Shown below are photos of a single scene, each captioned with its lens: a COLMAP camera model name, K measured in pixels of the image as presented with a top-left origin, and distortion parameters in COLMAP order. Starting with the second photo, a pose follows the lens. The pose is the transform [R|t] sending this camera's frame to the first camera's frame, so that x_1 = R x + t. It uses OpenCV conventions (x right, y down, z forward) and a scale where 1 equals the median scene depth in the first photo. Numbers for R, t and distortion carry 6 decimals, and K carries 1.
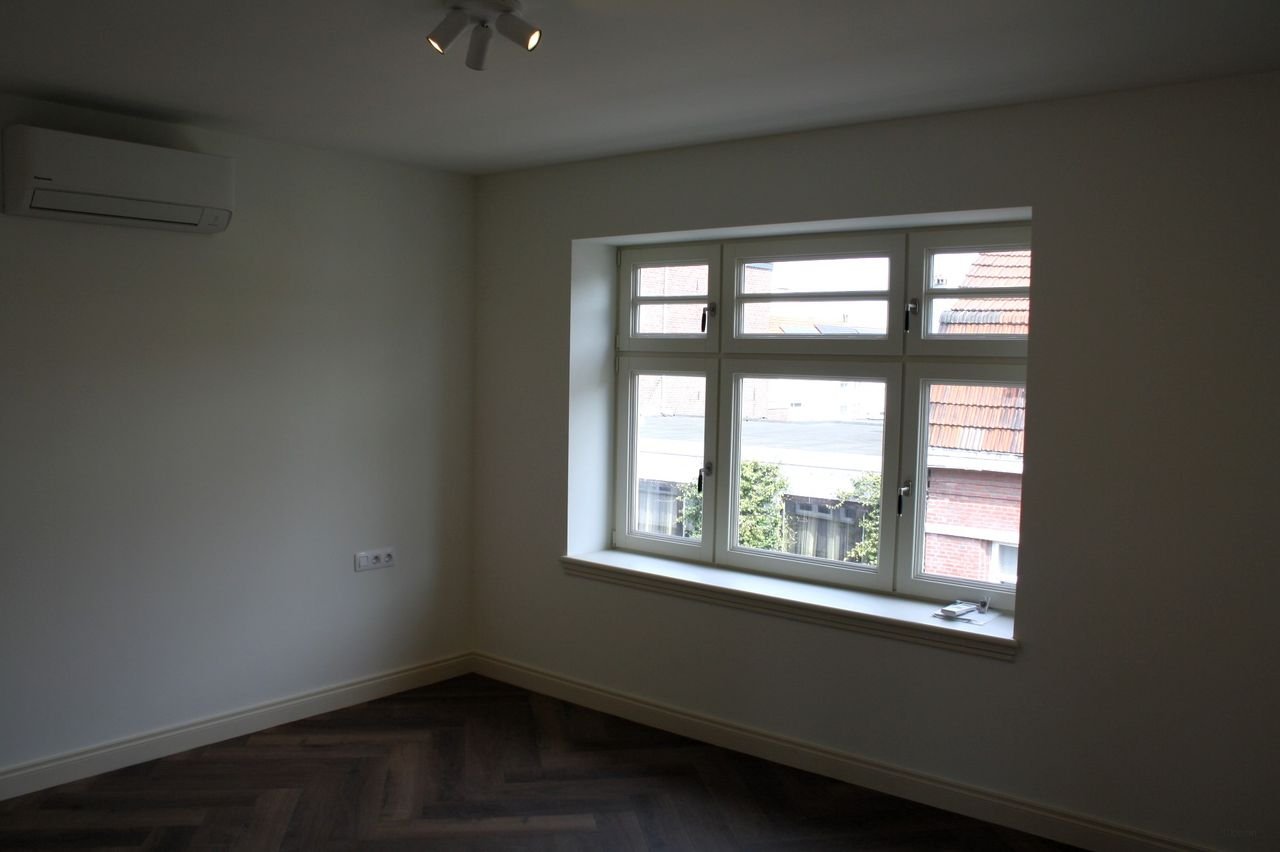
lens RADIAL K [[1061.6, 0, 638.6], [0, 1061.6, 431.5], [0, 0, 1]] dist [-0.159565, 0.136155]
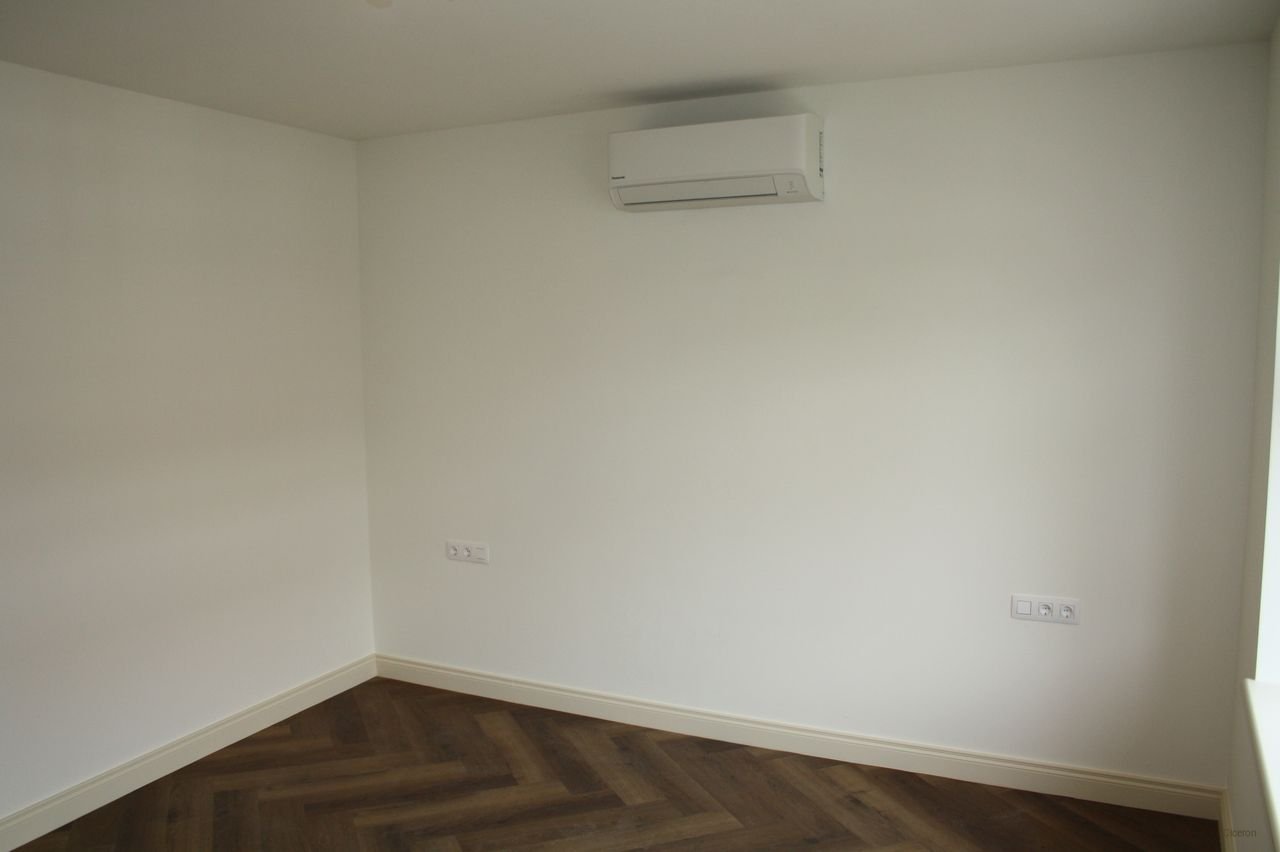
lens RADIAL K [[1061.6, 0, 638.6], [0, 1061.6, 431.5], [0, 0, 1]] dist [-0.159565, 0.136155]
pose [[0.213840, 0.070895, -0.974293, 0.335811], [-0.055812, 0.996621, 0.060270, -0.026489], [0.975273, 0.041489, 0.217074, 0.476733]]
